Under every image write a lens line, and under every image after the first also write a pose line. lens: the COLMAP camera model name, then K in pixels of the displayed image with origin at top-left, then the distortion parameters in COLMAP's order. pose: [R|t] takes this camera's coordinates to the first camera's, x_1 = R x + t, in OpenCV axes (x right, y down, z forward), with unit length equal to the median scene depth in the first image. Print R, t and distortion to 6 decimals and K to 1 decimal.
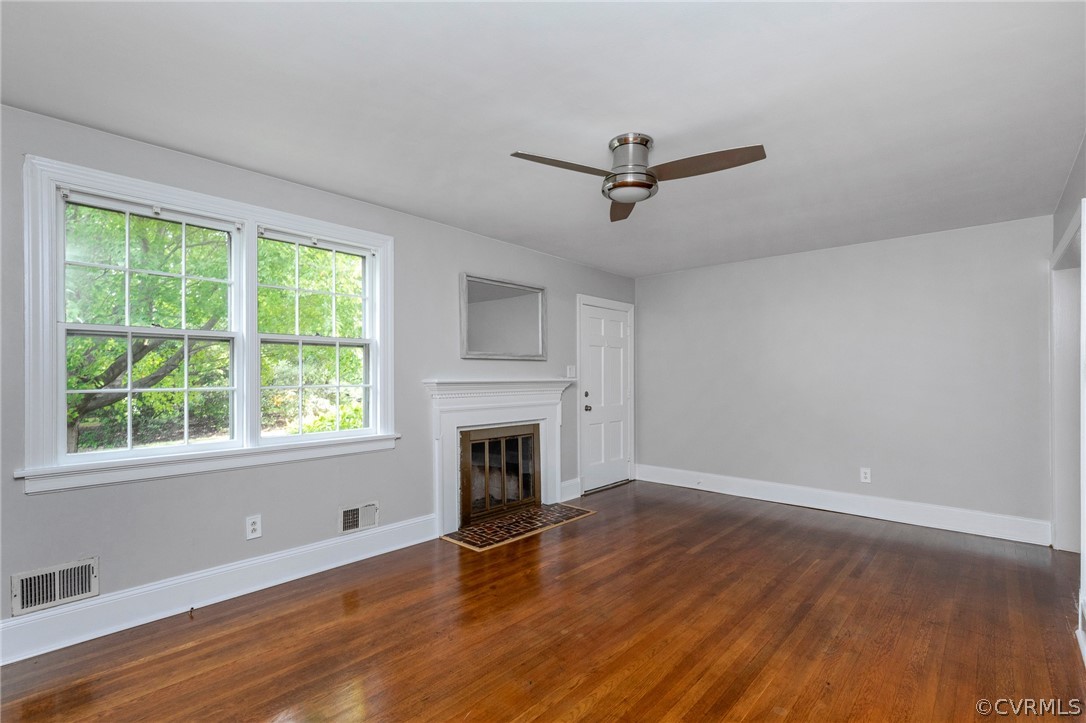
lens RADIAL K [[504.7, 0, 516.5], [0, 504.7, 379.4], [0, 0, 1]] dist [0.001722, -0.000548]
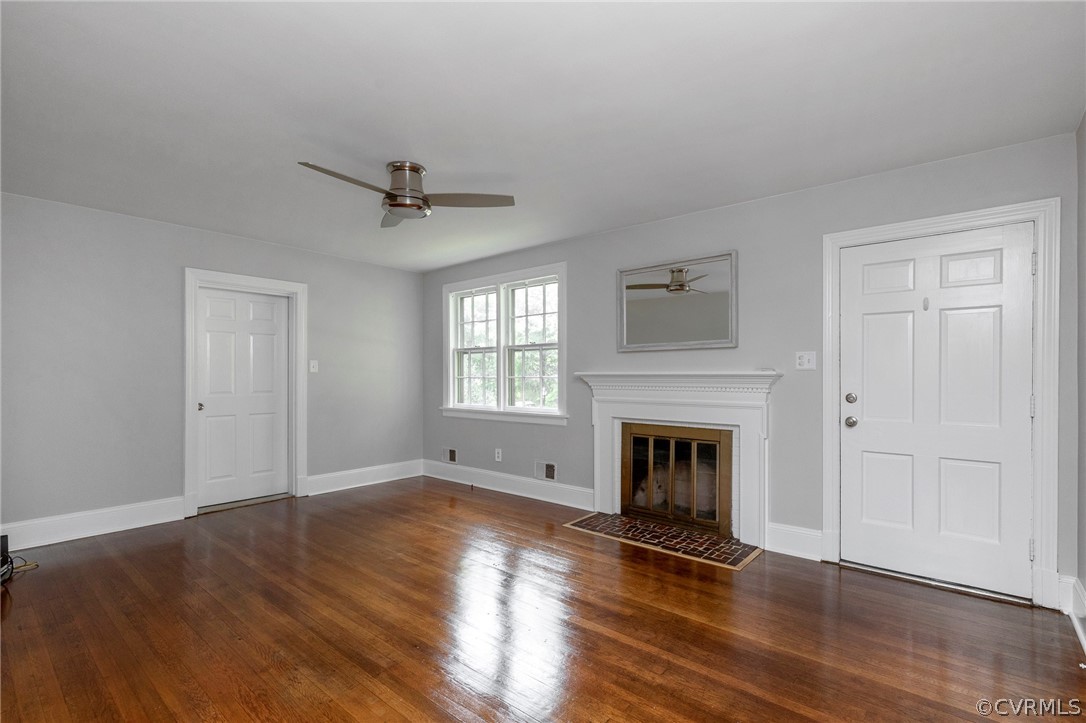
lens RADIAL K [[495.9, 0, 595.3], [0, 495.9, 374.0], [0, 0, 1]] dist [0.002118, 0.000082]
pose [[0.100146, 0.001804, -0.994971, 0.964723], [-0.005388, 0.999985, 0.001271, 0.002148], [0.994958, 0.005234, 0.100154, 0.898172]]
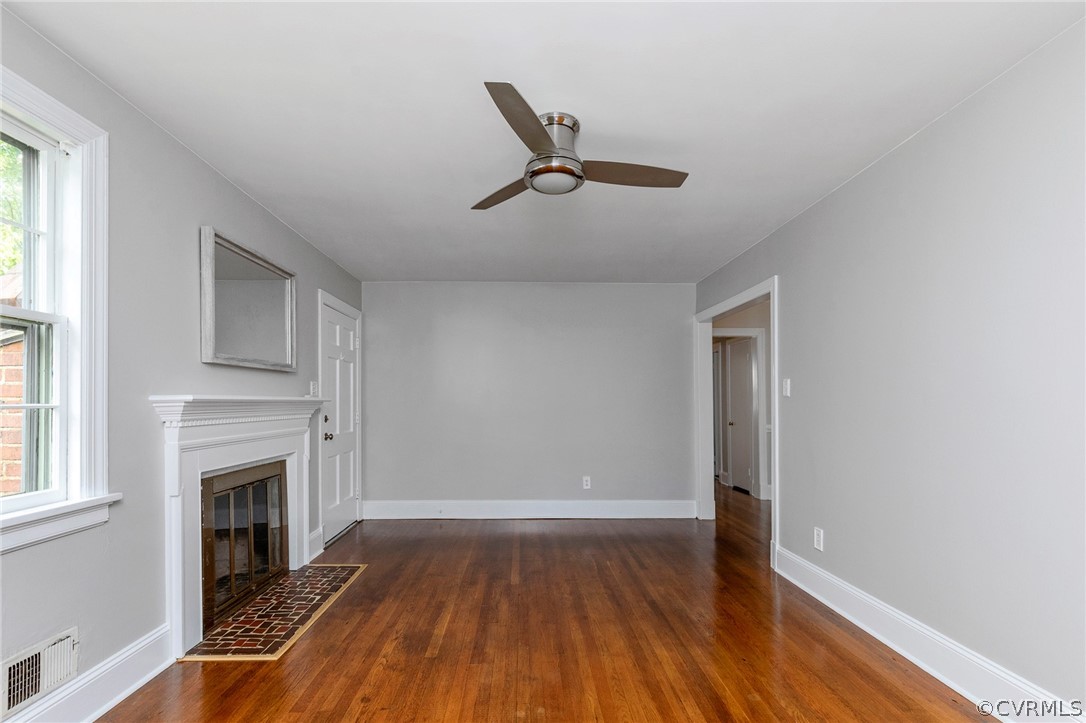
lens RADIAL K [[536.7, 0, 538.3], [0, 536.7, 398.9], [0, 0, 1]] dist [0.000972, 0.000163]
pose [[0.704590, 0.004672, 0.709599, -0.308152], [0.004598, 0.999927, -0.011150, 0.013064], [-0.709599, 0.011119, 0.704518, 0.250697]]
